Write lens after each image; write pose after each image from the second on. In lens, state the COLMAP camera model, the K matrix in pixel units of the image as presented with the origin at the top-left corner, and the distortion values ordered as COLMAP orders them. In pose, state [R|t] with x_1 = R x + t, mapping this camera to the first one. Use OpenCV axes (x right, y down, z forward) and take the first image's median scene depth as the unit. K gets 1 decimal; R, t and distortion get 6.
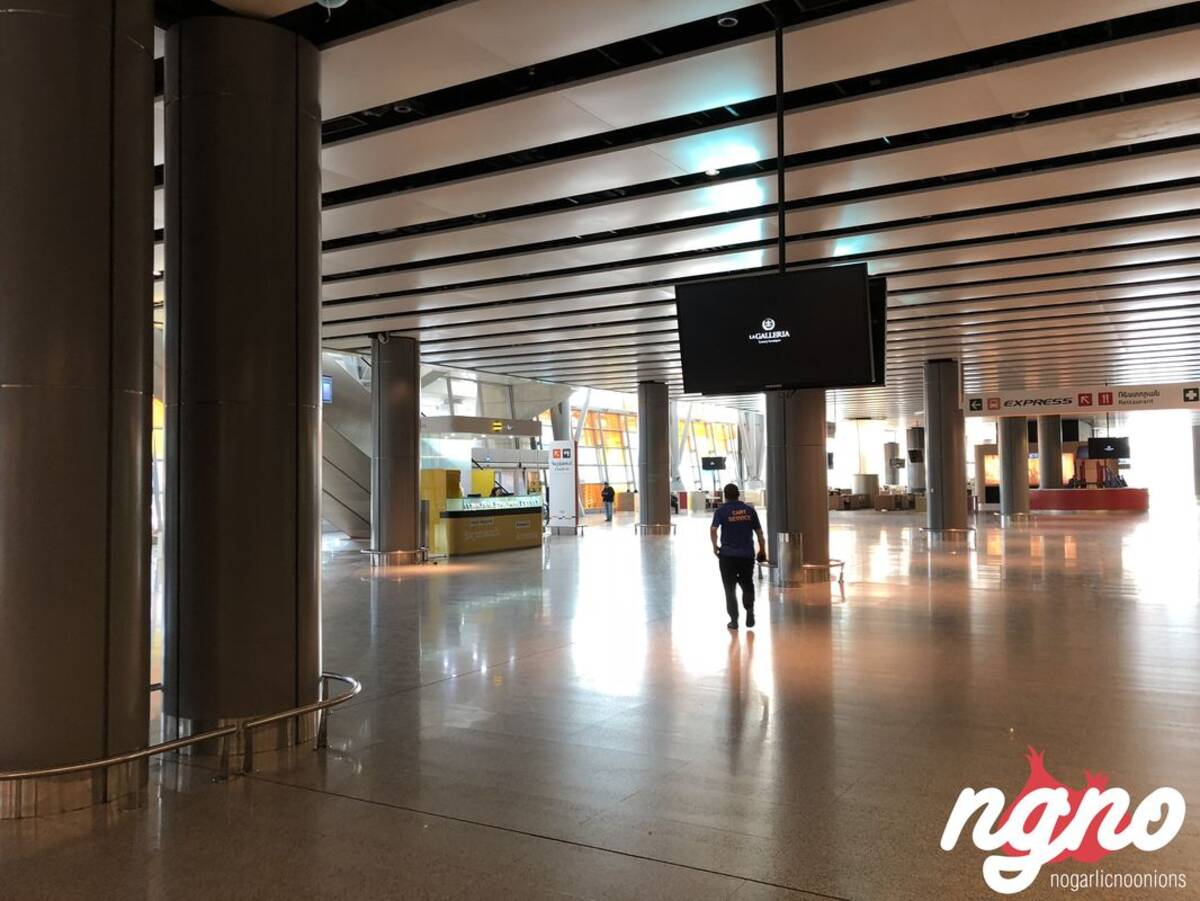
lens RADIAL K [[990.7, 0, 590.6], [0, 990.7, 443.5], [0, 0, 1]] dist [0.066282, -0.079258]
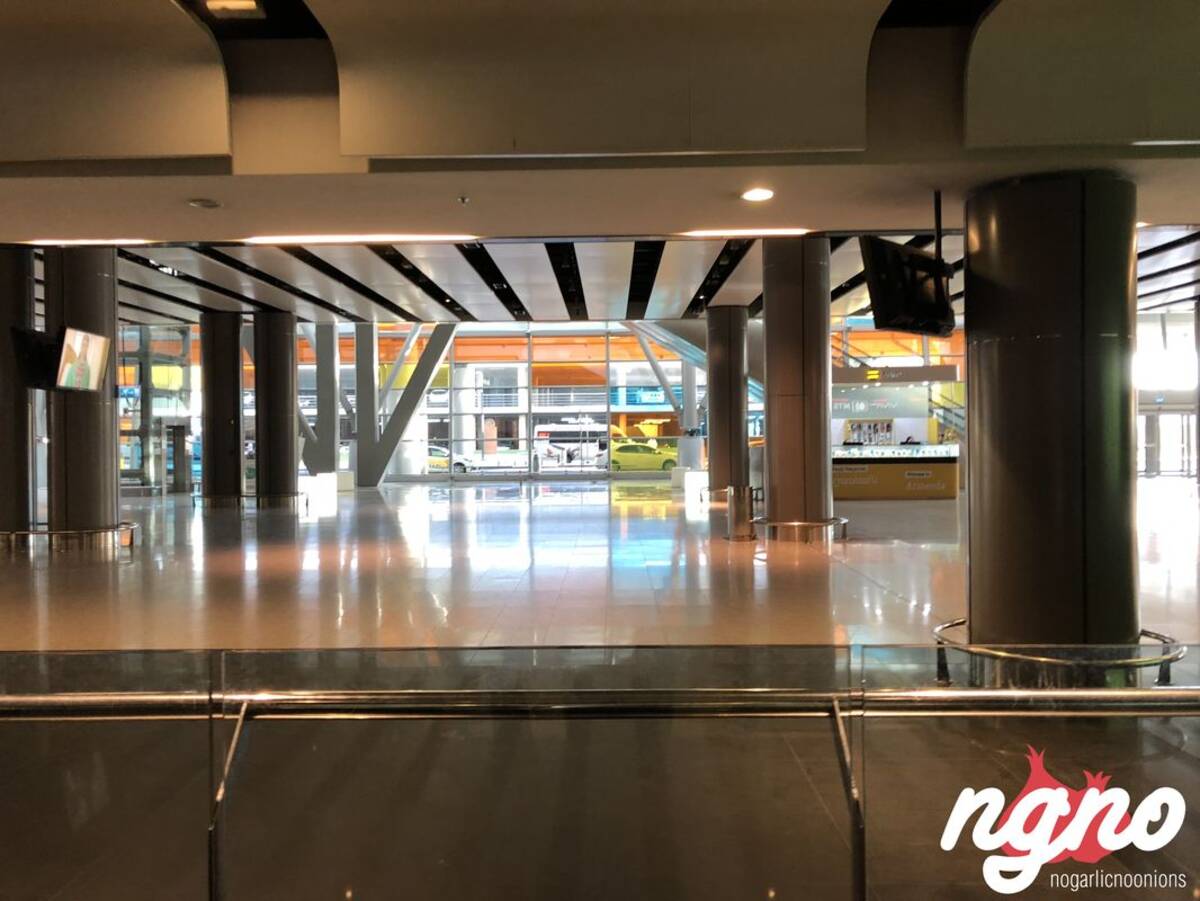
lens RADIAL K [[990.7, 0, 602.7], [0, 990.7, 445.2], [0, 0, 1]] dist [0.066282, -0.079258]
pose [[0.503280, 0.016838, -0.863959, 0.600477], [0.038962, 0.998351, 0.042154, 0.000310], [0.863245, -0.054877, 0.501794, 0.240367]]
